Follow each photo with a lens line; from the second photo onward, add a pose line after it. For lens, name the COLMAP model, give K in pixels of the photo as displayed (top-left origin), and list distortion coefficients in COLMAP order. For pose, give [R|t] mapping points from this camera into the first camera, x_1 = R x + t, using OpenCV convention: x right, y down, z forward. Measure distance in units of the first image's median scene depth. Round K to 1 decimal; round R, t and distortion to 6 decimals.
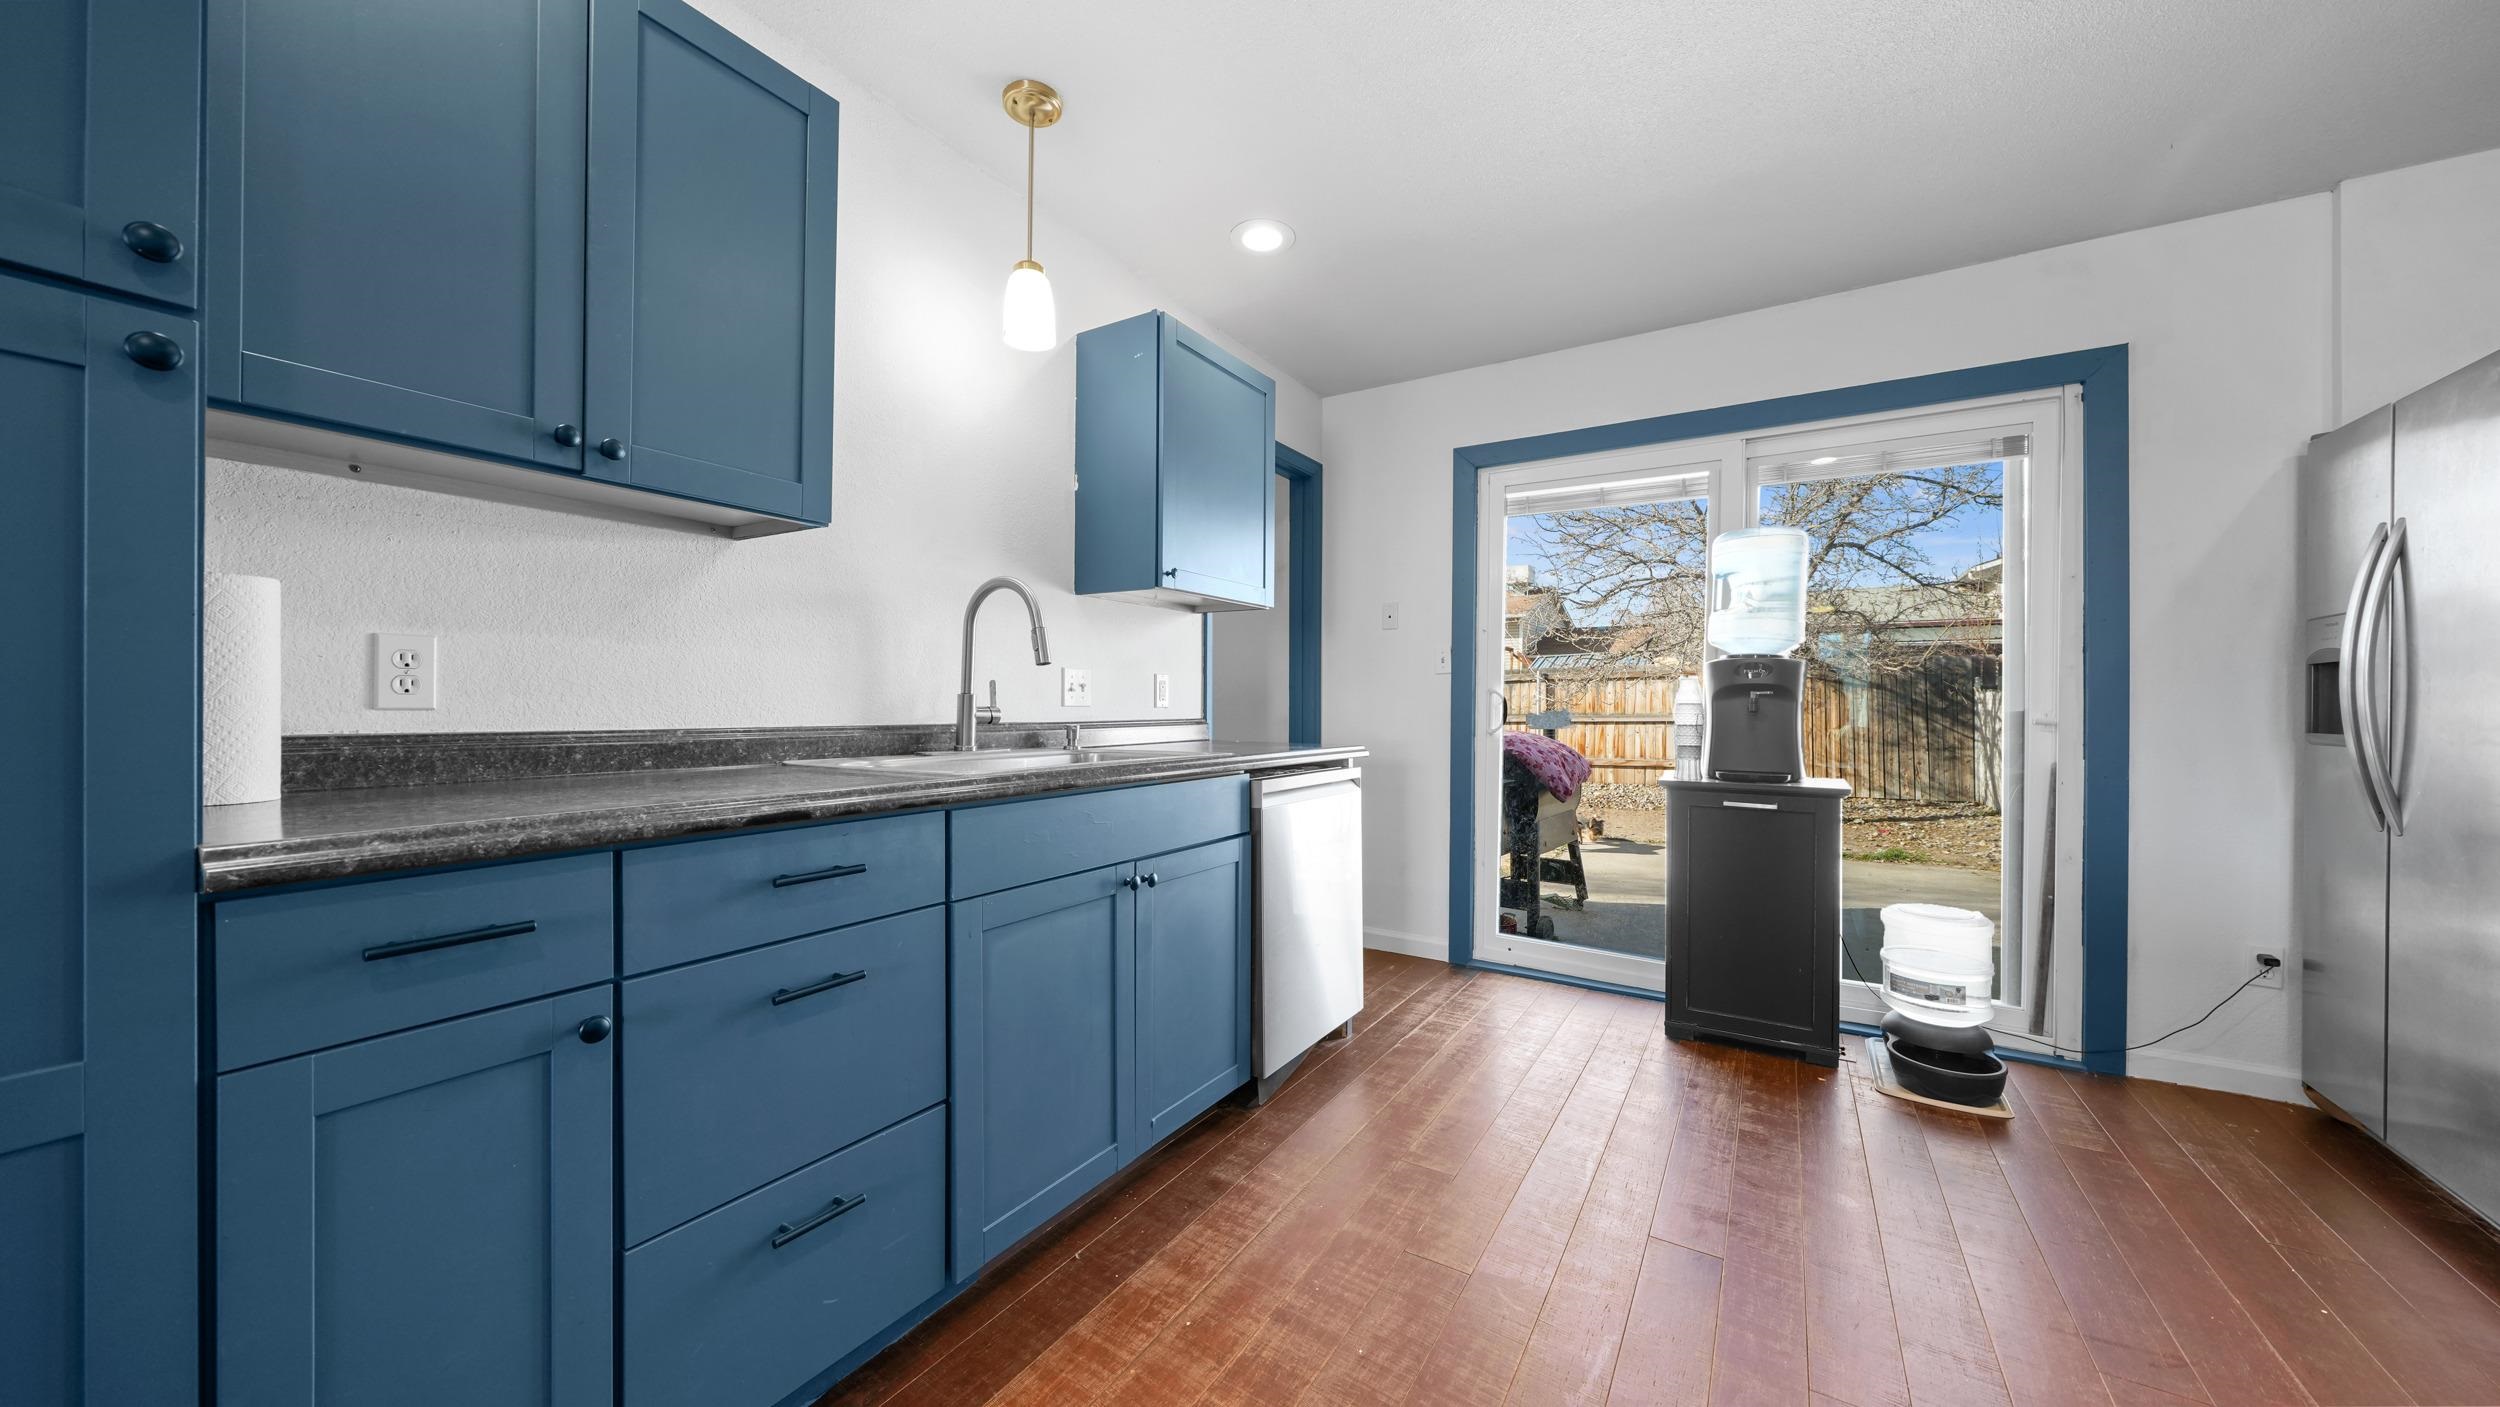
lens RADIAL K [[847.1, 0, 1253.8], [0, 847.1, 707.1], [0, 0, 1]] dist [-0.002126, 0.000059]
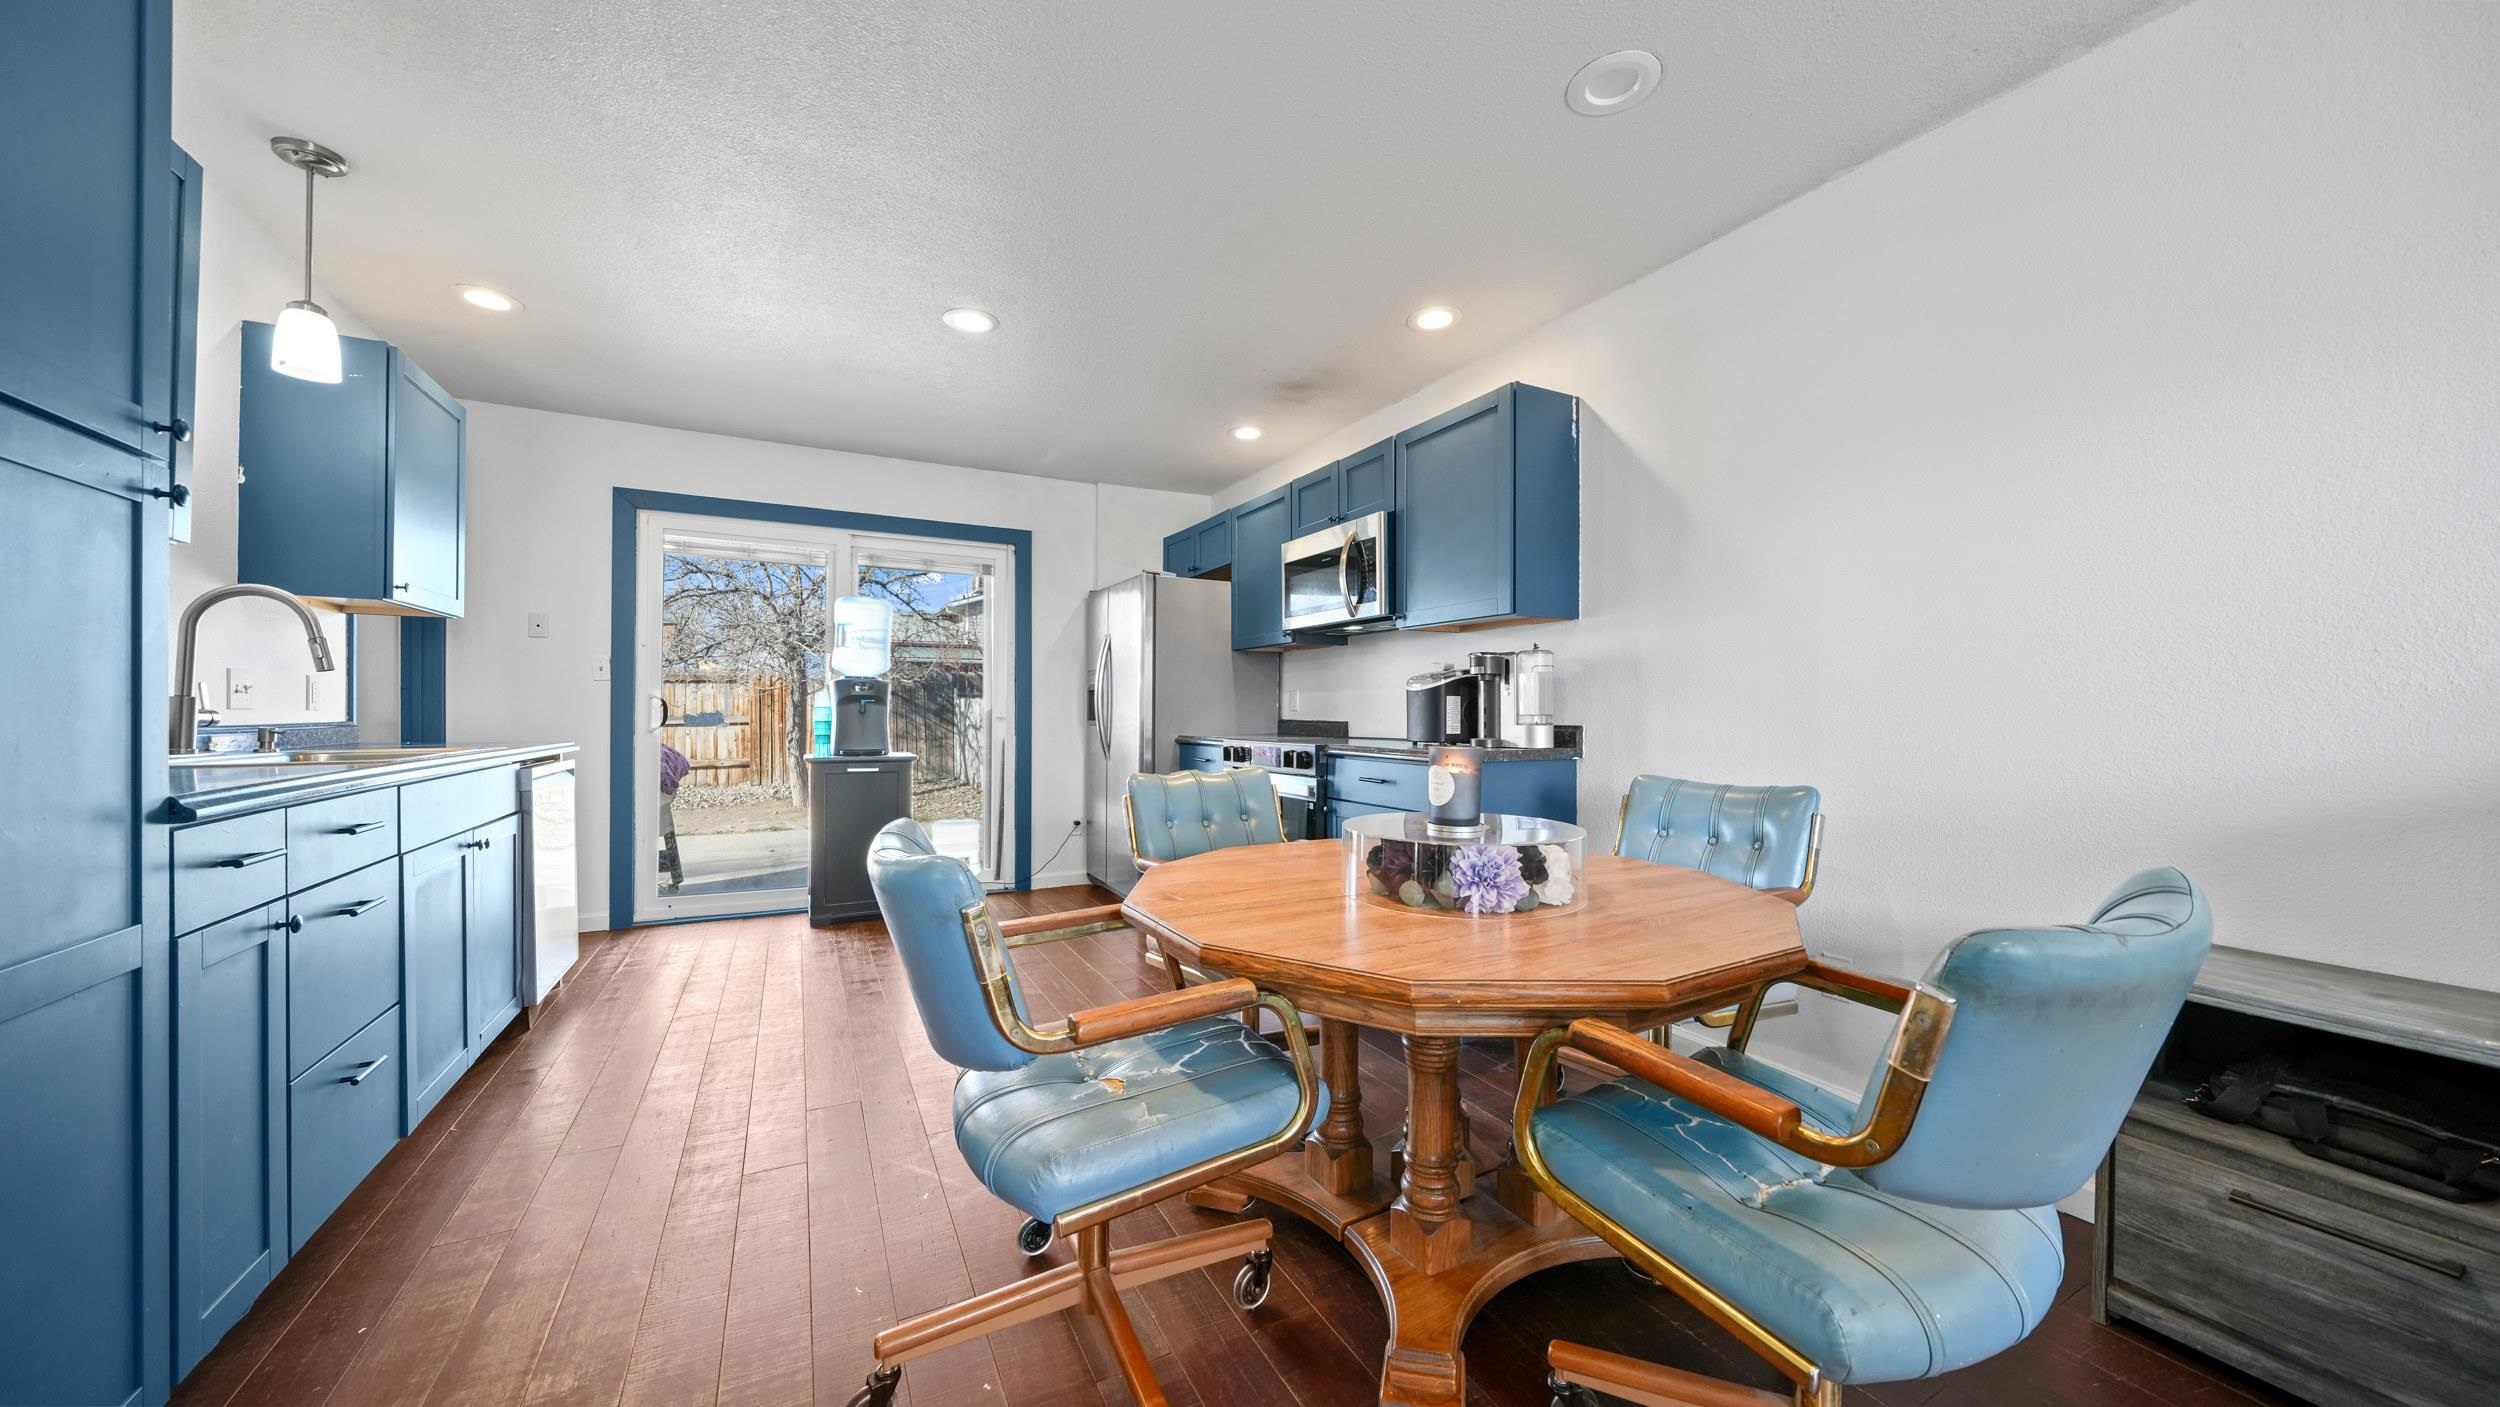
lens RADIAL K [[847.1, 0, 1242.1], [0, 847.1, 710.0], [0, 0, 1]] dist [-0.002126, 0.000059]
pose [[0.503555, -0.001861, 0.863961, -0.438333], [0.001561, 0.999998, 0.001244, 0.000409], [-0.863962, 0.000722, 0.503557, -0.432454]]
